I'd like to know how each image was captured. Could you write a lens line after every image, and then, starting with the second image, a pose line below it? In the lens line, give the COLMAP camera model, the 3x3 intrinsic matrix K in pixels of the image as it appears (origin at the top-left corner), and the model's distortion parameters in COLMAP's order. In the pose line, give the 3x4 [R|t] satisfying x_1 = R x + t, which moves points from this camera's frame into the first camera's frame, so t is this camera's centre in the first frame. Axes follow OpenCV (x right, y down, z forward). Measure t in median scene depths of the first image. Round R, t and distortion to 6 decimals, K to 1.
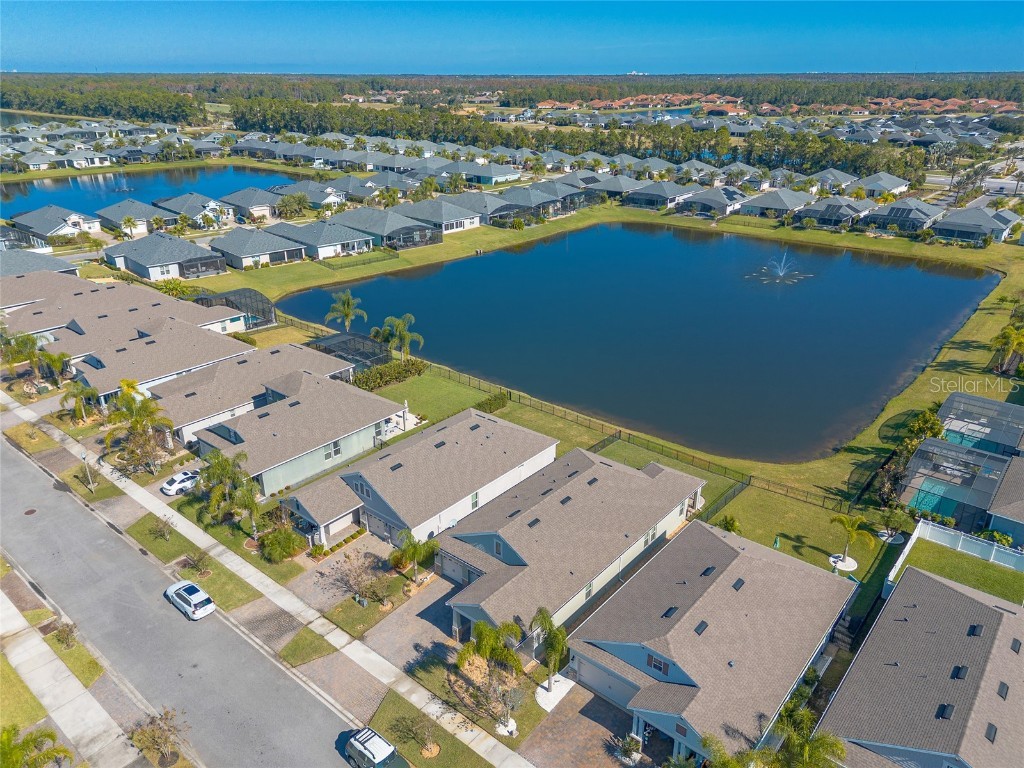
lens RADIAL K [[722.8, 0, 511.3], [0, 722.8, 387.7], [0, 0, 1]] dist [0.082923, -0.085259]
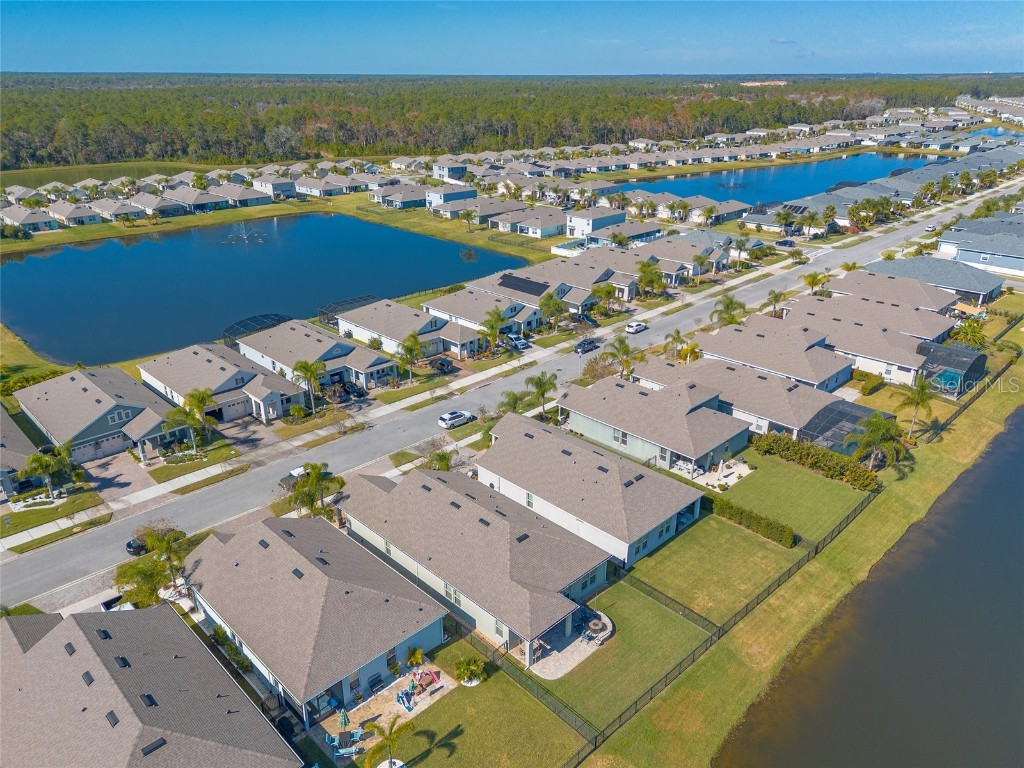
lens RADIAL K [[722.8, 0, 511.3], [0, 722.8, 387.7], [0, 0, 1]] dist [0.082923, -0.085259]
pose [[-0.092531, 0.394027, -0.914429, 1.121088], [-0.395347, 0.828338, 0.396935, -0.520555], [0.913859, 0.398246, 0.079131, 1.009783]]
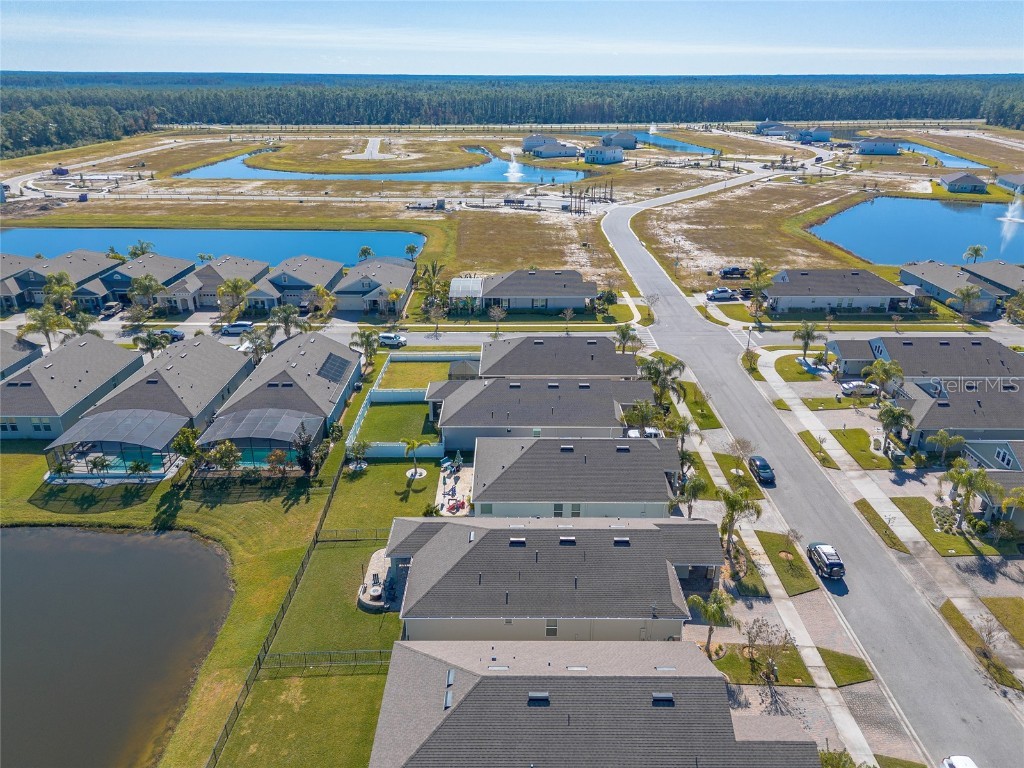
lens RADIAL K [[722.8, 0, 511.3], [0, 722.8, 387.7], [0, 0, 1]] dist [0.082923, -0.085259]
pose [[-0.644975, -0.302918, 0.701604, -0.565364], [0.299596, 0.744364, 0.596795, -0.657604], [-0.703028, 0.595116, -0.389343, 1.457169]]
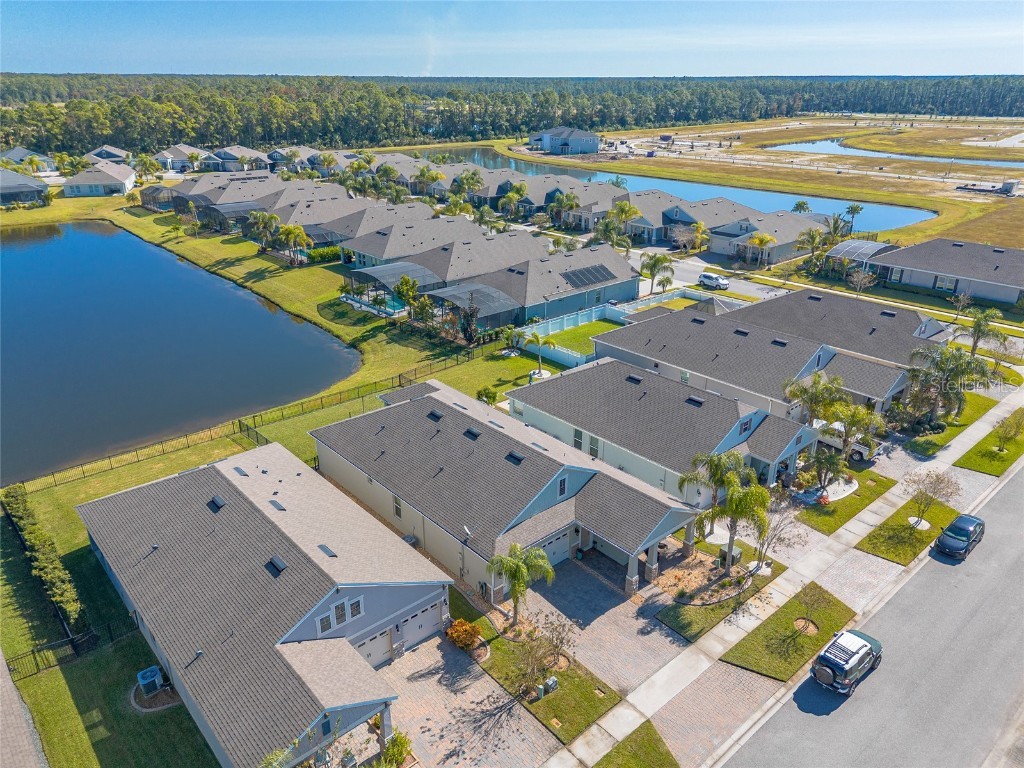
lens RADIAL K [[722.8, 0, 511.3], [0, 722.8, 387.7], [0, 0, 1]] dist [0.082923, -0.085259]
pose [[0.148560, -0.386398, 0.910289, -0.707338], [0.388763, 0.869209, 0.305515, -0.132788], [-0.909282, 0.308499, 0.279347, 0.819260]]
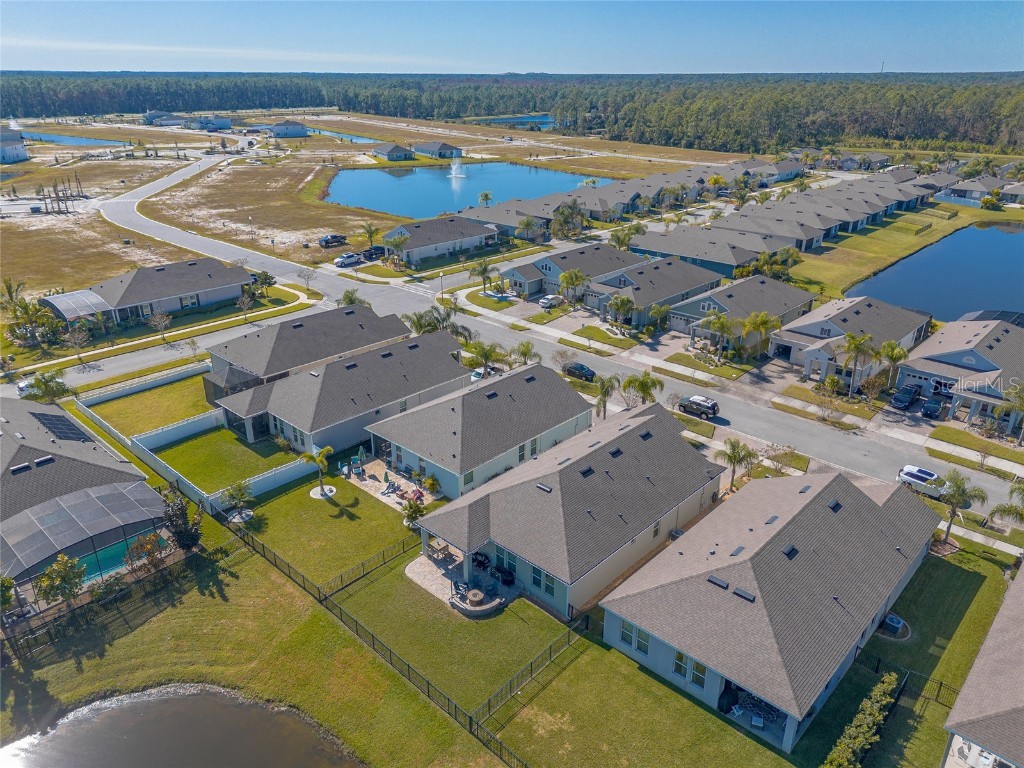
lens RADIAL K [[722.8, 0, 511.3], [0, 722.8, 387.7], [0, 0, 1]] dist [0.082923, -0.085259]
pose [[-0.998638, -0.022002, 0.047313, 0.160499], [0.019197, 0.688230, 0.725238, -0.681053], [-0.048519, 0.725159, -0.686870, 1.793783]]
